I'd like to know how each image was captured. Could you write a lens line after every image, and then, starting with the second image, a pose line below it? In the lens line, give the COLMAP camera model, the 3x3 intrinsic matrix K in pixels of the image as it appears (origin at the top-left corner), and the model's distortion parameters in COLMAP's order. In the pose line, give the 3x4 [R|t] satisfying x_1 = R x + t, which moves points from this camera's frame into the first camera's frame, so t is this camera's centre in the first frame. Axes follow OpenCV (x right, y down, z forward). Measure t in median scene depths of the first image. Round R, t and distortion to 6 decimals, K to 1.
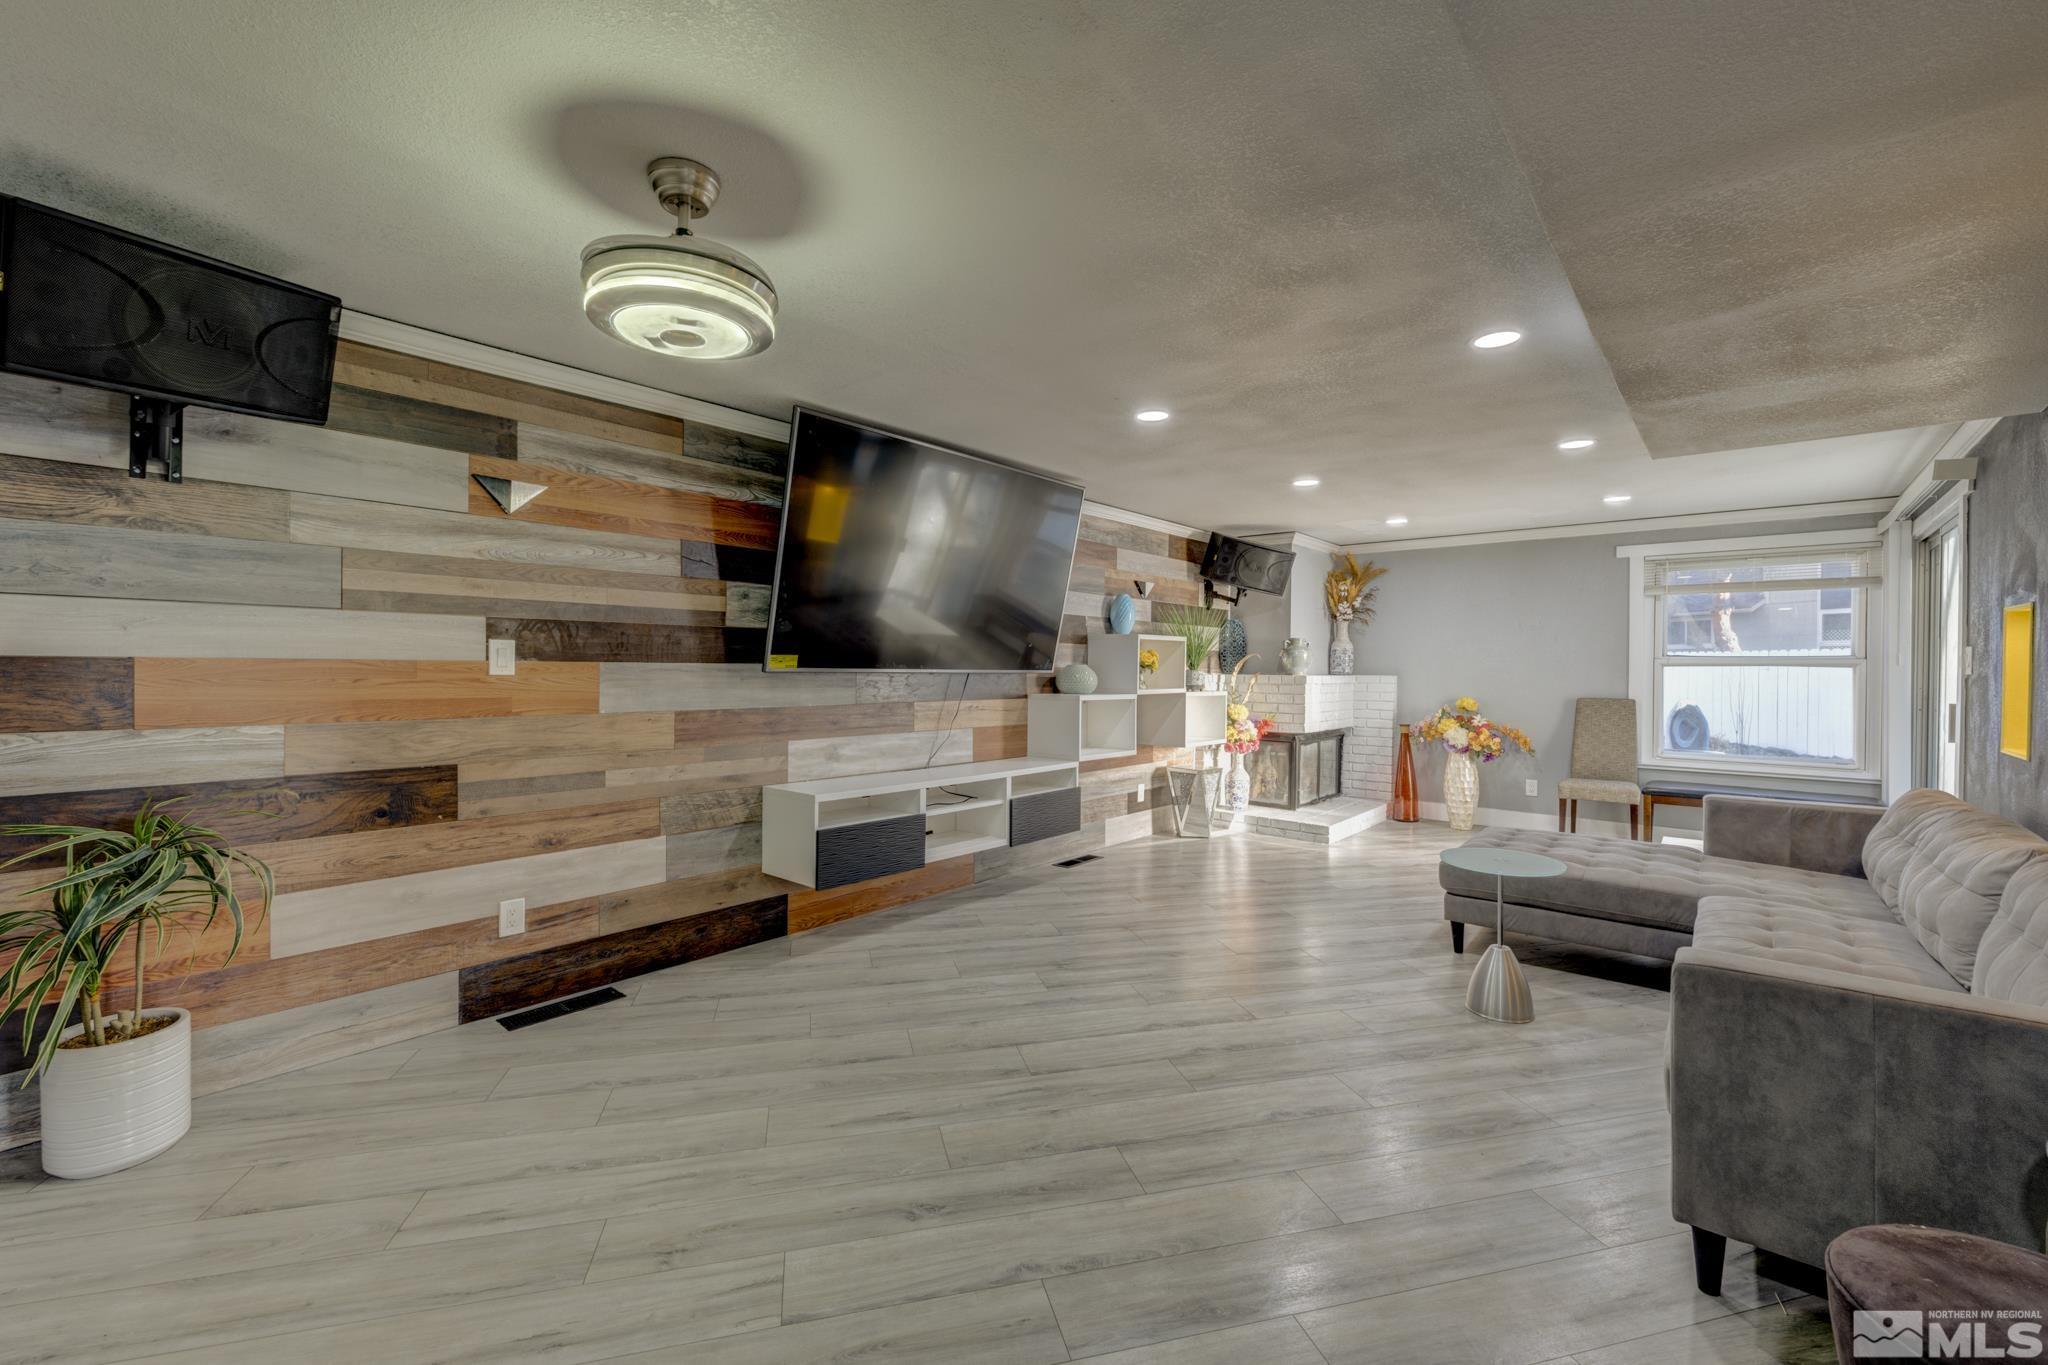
lens RADIAL K [[818.8, 0, 1014.3], [0, 818.8, 674.1], [0, 0, 1]] dist [-0.001709, -0.000449]
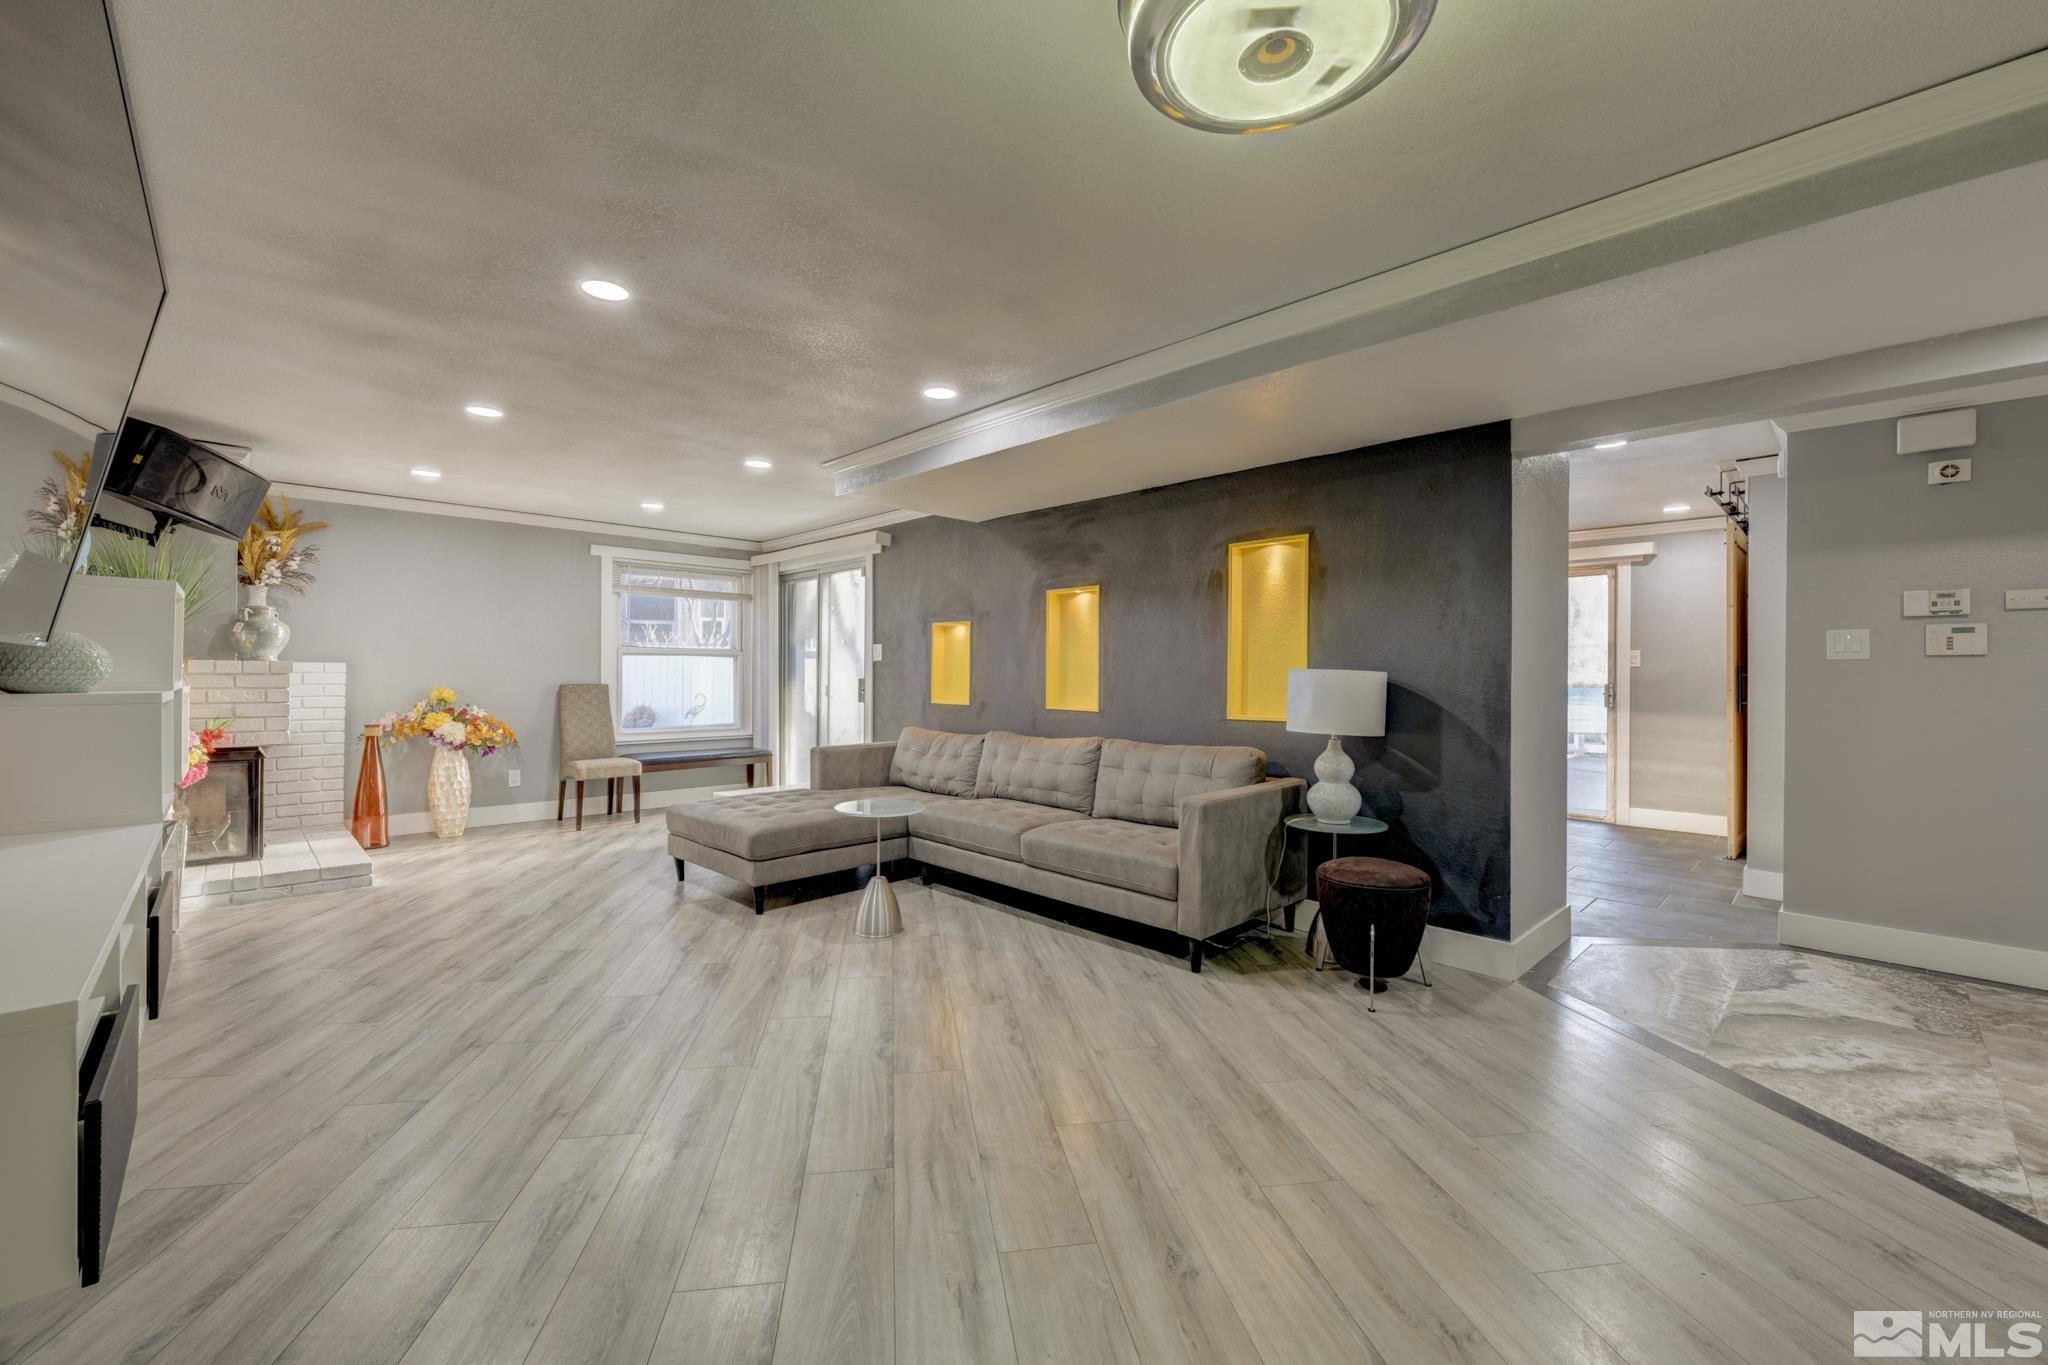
lens RADIAL K [[818.8, 0, 1021.1], [0, 818.8, 670.5], [0, 0, 1]] dist [-0.001709, -0.000449]
pose [[0.089040, -0.003610, 0.996022, -0.296349], [0.002460, 0.999991, 0.003404, 0.009480], [-0.996025, 0.002147, 0.089048, 0.330076]]
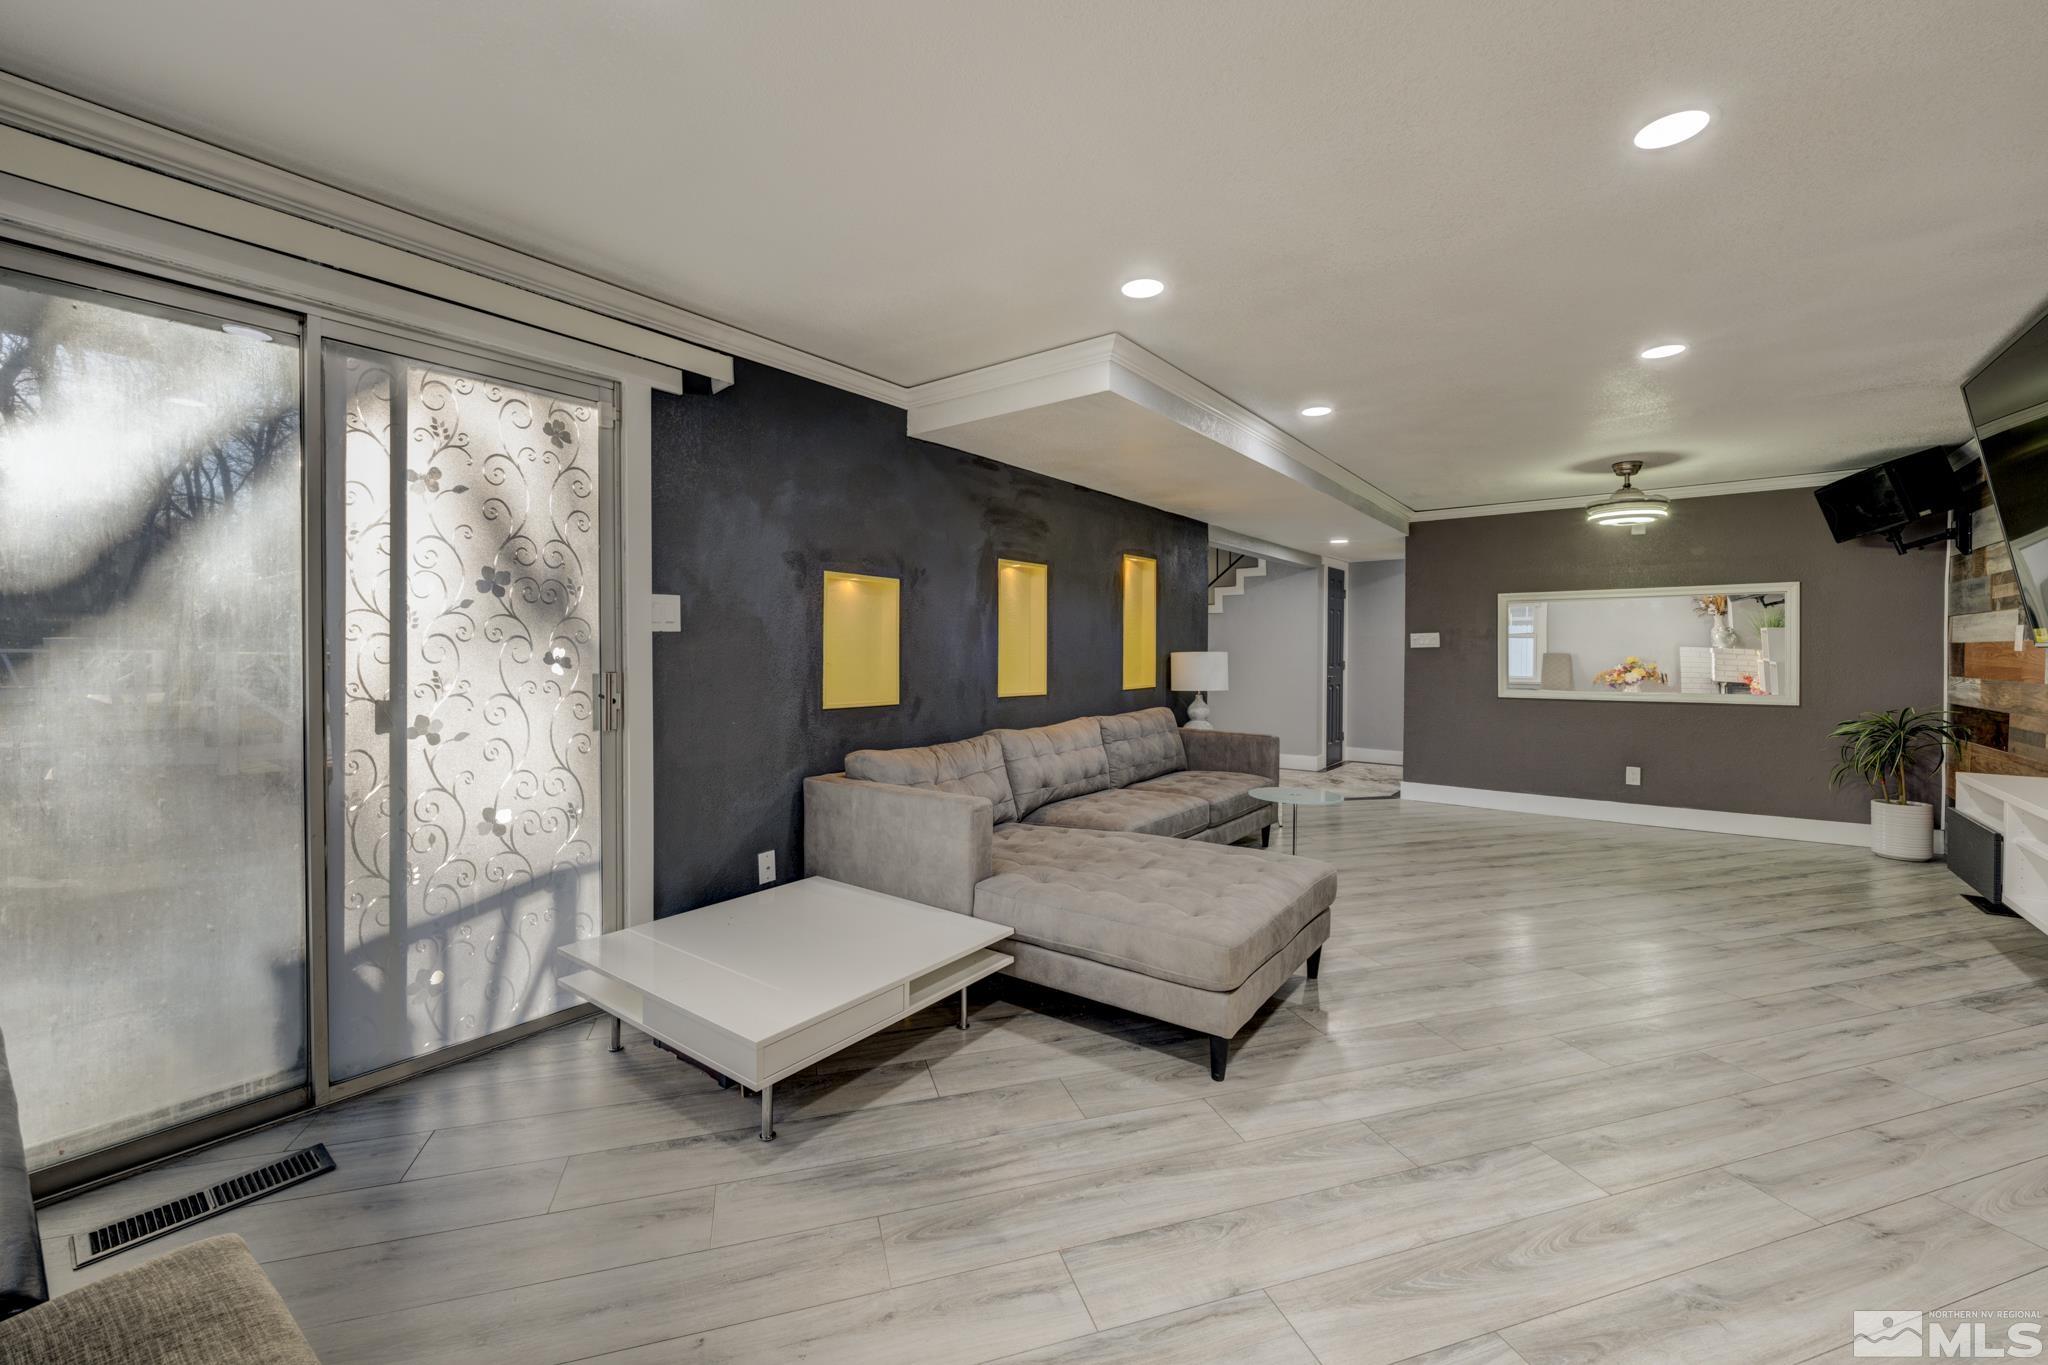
lens RADIAL K [[818.8, 0, 1028.8], [0, 818.8, 670.9], [0, 0, 1]] dist [-0.001709, -0.000449]
pose [[-0.998441, -0.007986, -0.055251, 0.516686], [-0.009583, 0.999542, 0.028700, 0.007694], [0.054997, 0.029185, -0.998060, 1.060944]]
